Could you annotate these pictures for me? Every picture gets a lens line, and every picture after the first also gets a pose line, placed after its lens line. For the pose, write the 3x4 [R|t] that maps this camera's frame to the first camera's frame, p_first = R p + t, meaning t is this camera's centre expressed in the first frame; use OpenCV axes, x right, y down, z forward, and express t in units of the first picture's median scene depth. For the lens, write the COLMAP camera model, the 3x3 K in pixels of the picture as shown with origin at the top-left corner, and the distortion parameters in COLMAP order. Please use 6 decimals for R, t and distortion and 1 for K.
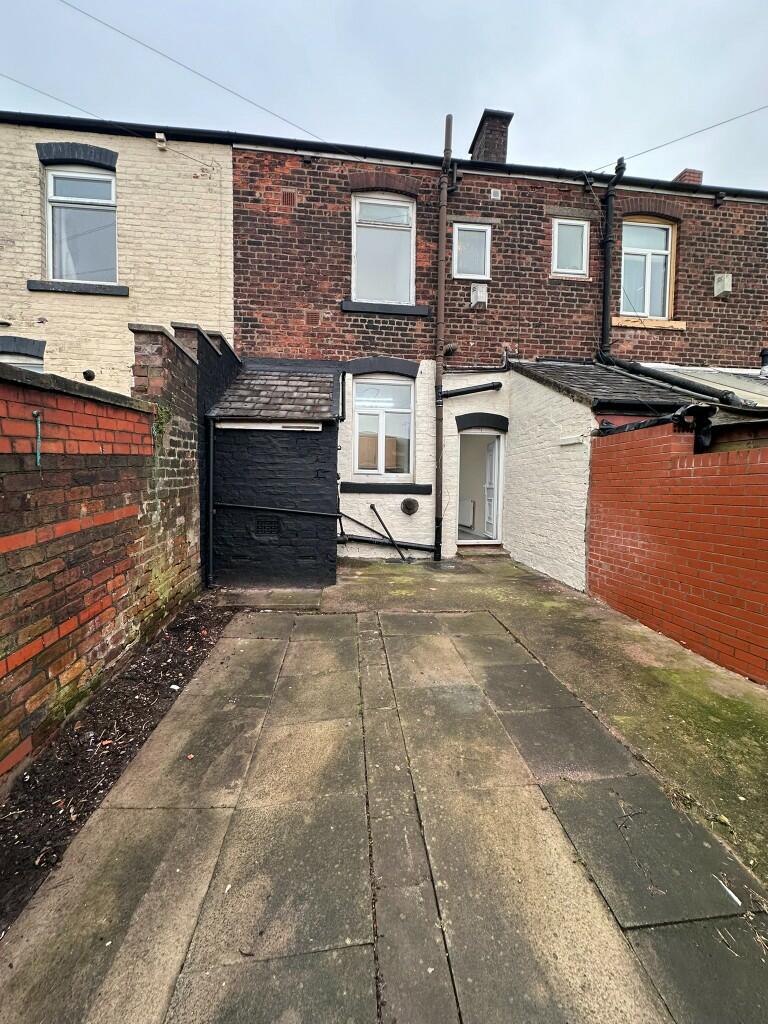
lens RADIAL K [[406.2, 0, 380.5], [0, 406.2, 508.5], [0, 0, 1]] dist [-0.003427, 0.000671]
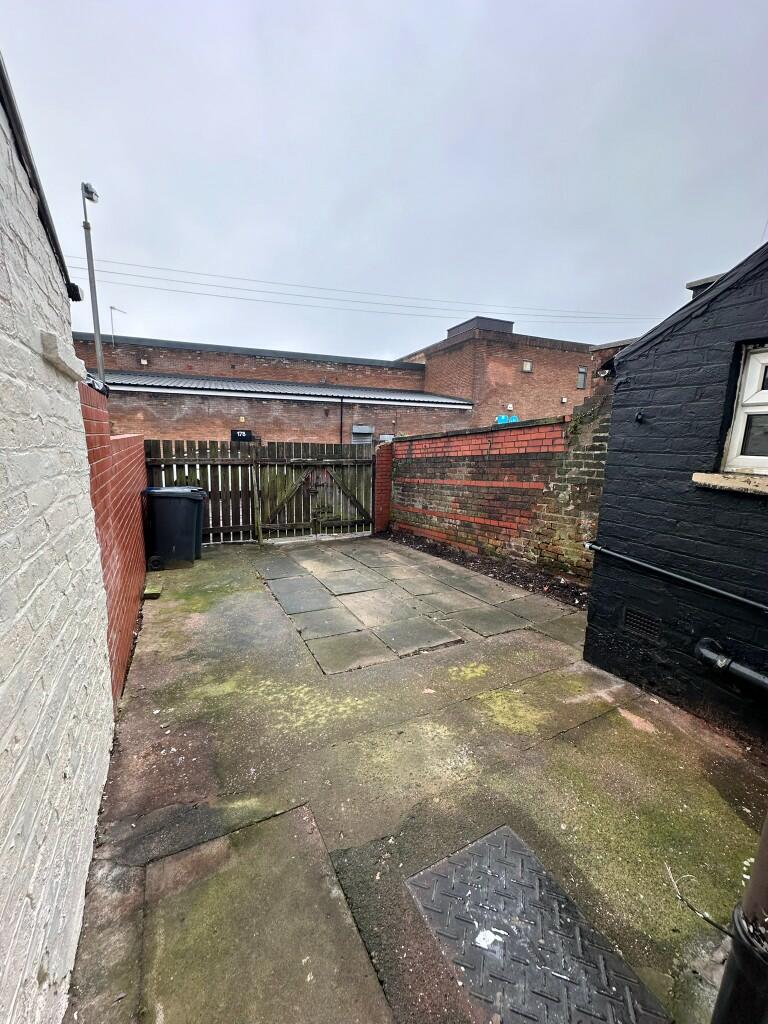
lens RADIAL K [[406.2, 0, 381.8], [0, 406.2, 512.1], [0, 0, 1]] dist [-0.003427, 0.000671]
pose [[-0.932451, 0.032519, -0.359831, 0.670142], [-0.050179, 0.974633, 0.218112, -0.247464], [0.357796, 0.221435, -0.907165, 2.576041]]
